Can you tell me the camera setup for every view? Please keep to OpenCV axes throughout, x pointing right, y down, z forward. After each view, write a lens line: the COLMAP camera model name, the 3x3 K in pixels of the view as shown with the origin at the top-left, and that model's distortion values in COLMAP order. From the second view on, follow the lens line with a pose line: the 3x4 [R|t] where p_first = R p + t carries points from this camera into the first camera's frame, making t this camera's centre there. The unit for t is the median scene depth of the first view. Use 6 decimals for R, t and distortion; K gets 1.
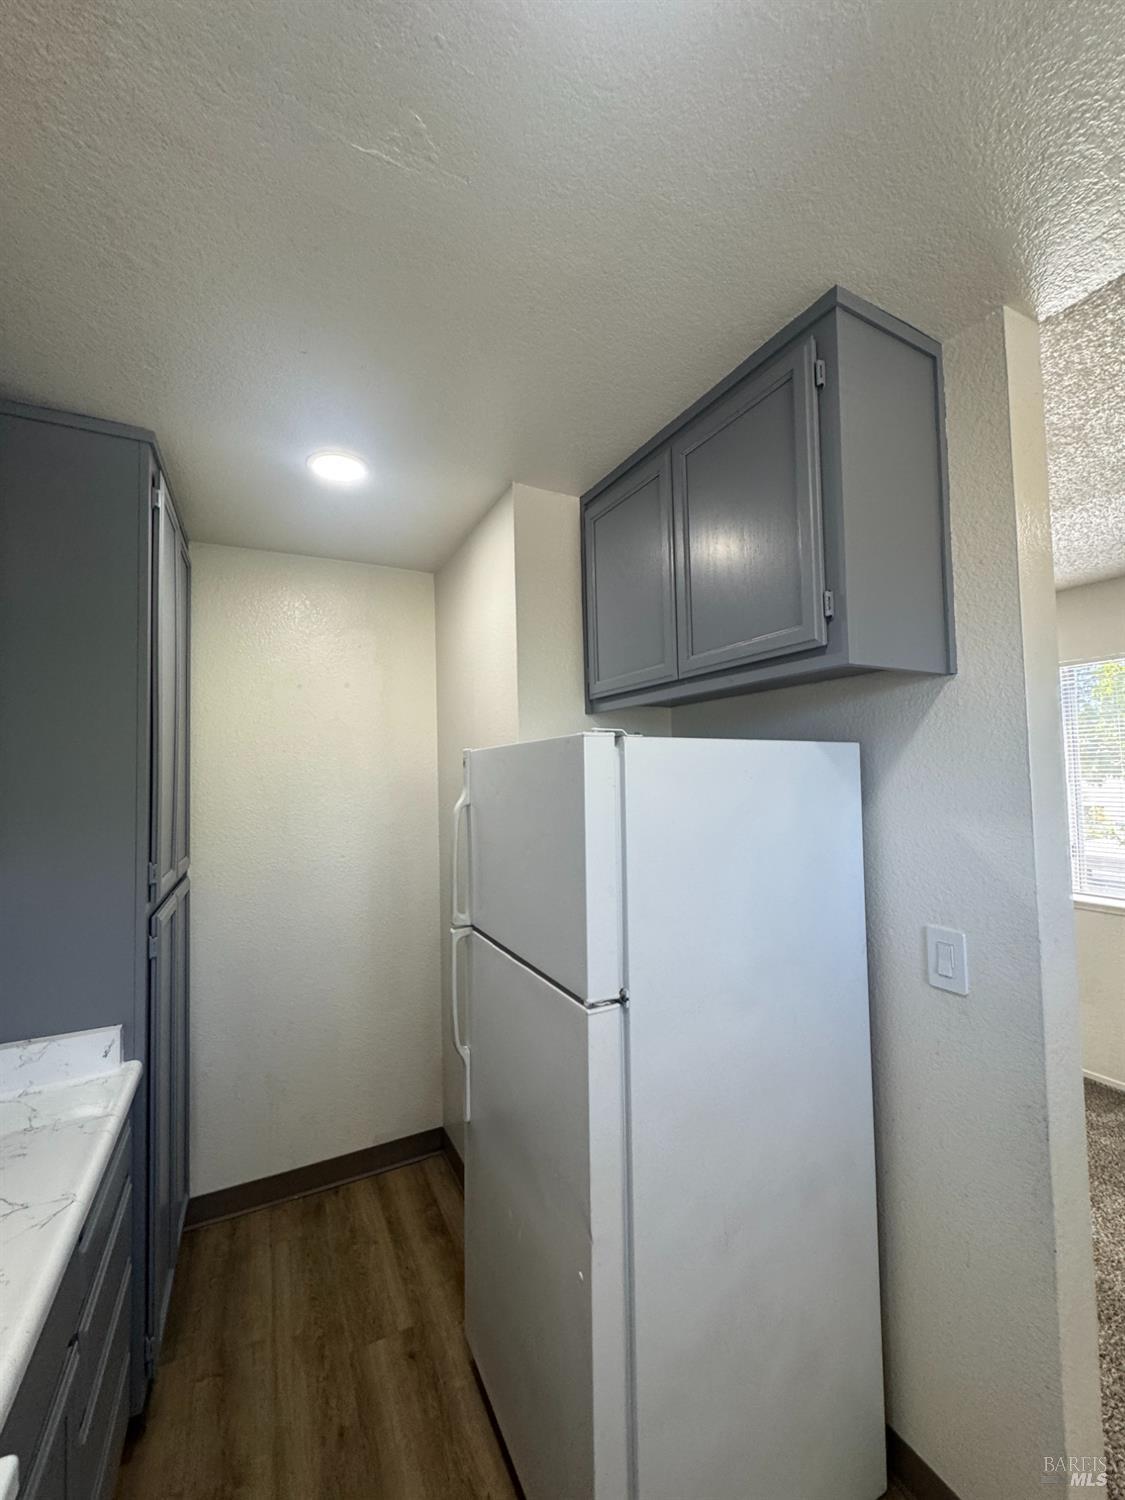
lens RADIAL K [[599.0, 0, 565.4], [0, 599.0, 751.1], [0, 0, 1]] dist [0.002662, 0.000942]
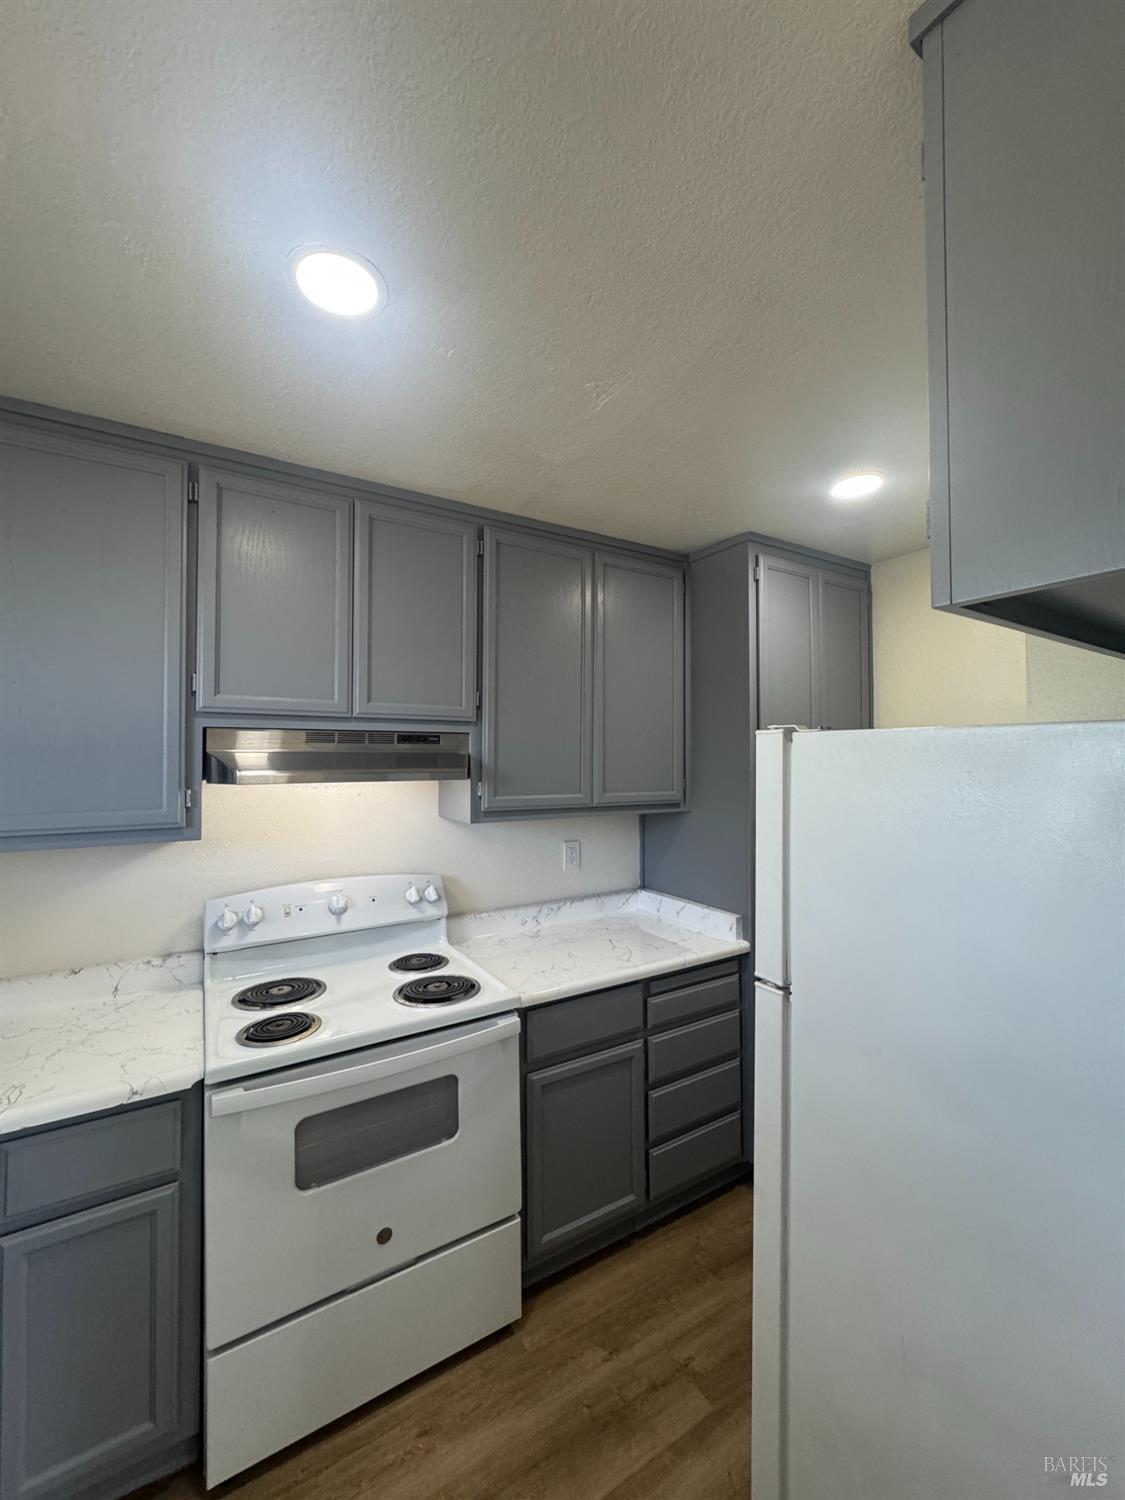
lens RADIAL K [[599.0, 0, 561.4], [0, 599.0, 752.7], [0, 0, 1]] dist [0.002662, 0.000942]
pose [[0.083820, 0.005010, -0.996468, 1.045009], [0.038880, 0.999209, 0.008295, -0.013849], [0.995722, -0.039438, 0.083559, 0.528043]]
